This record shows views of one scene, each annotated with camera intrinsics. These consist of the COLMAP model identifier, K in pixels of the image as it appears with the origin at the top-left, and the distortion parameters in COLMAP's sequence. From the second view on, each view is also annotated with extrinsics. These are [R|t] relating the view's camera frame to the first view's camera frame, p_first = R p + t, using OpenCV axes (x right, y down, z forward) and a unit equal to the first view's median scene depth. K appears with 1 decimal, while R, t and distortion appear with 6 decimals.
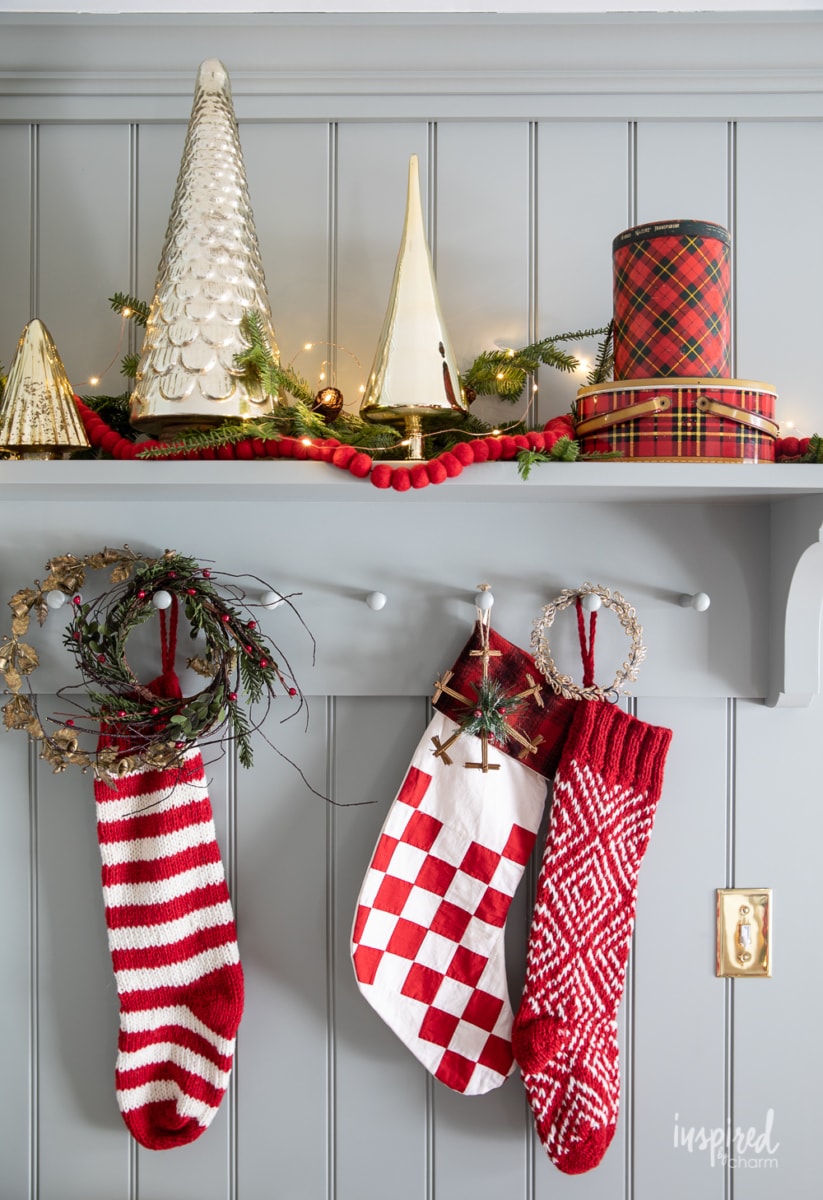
lens RADIAL K [[1060.2, 0, 435.7], [0, 1060.2, 587.0], [0, 0, 1]] dist [-0.048137, 0.055934]
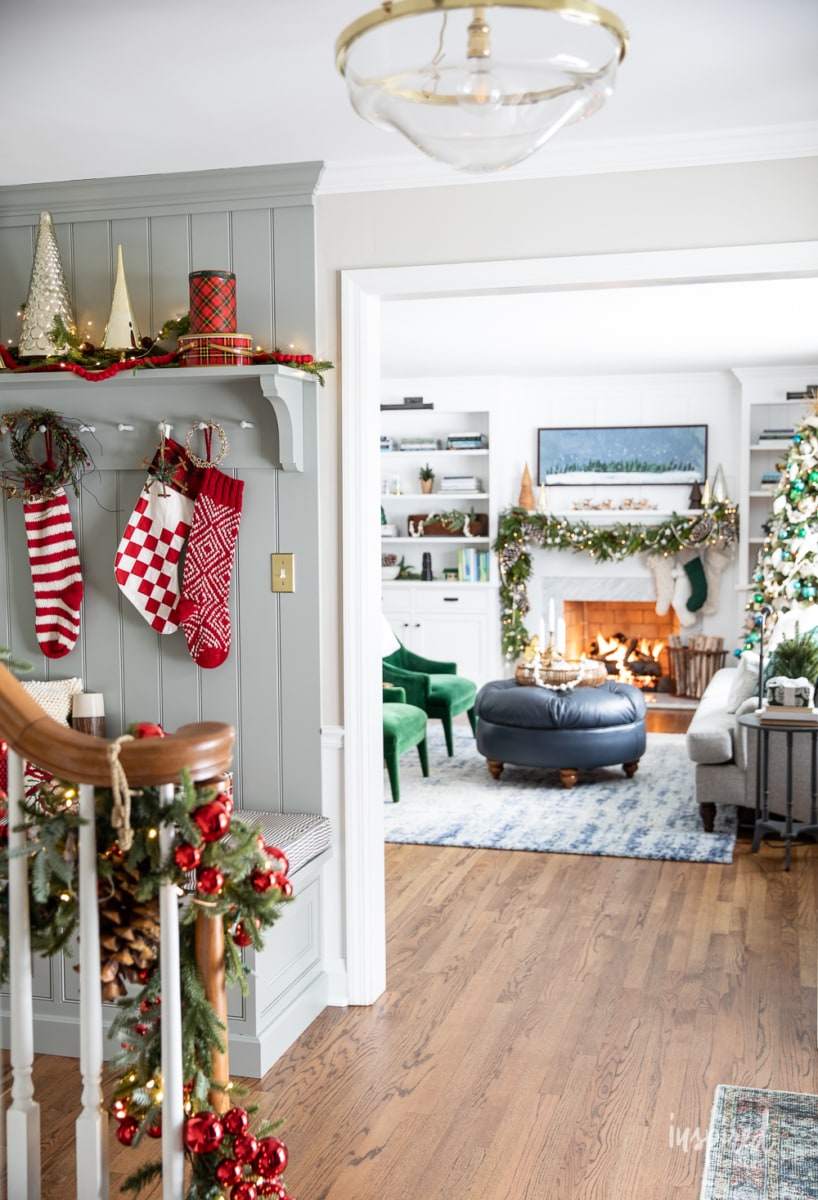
lens RADIAL K [[1341.2, 0, 393.4], [0, 1341.2, 608.9], [0, 0, 1]] dist [0.042689, 0.000000]
pose [[0.960258, 0.011613, -0.278871, 1.394822], [0.008149, 0.997542, 0.069602, 0.216341], [0.278994, -0.069108, 0.957803, -1.798632]]
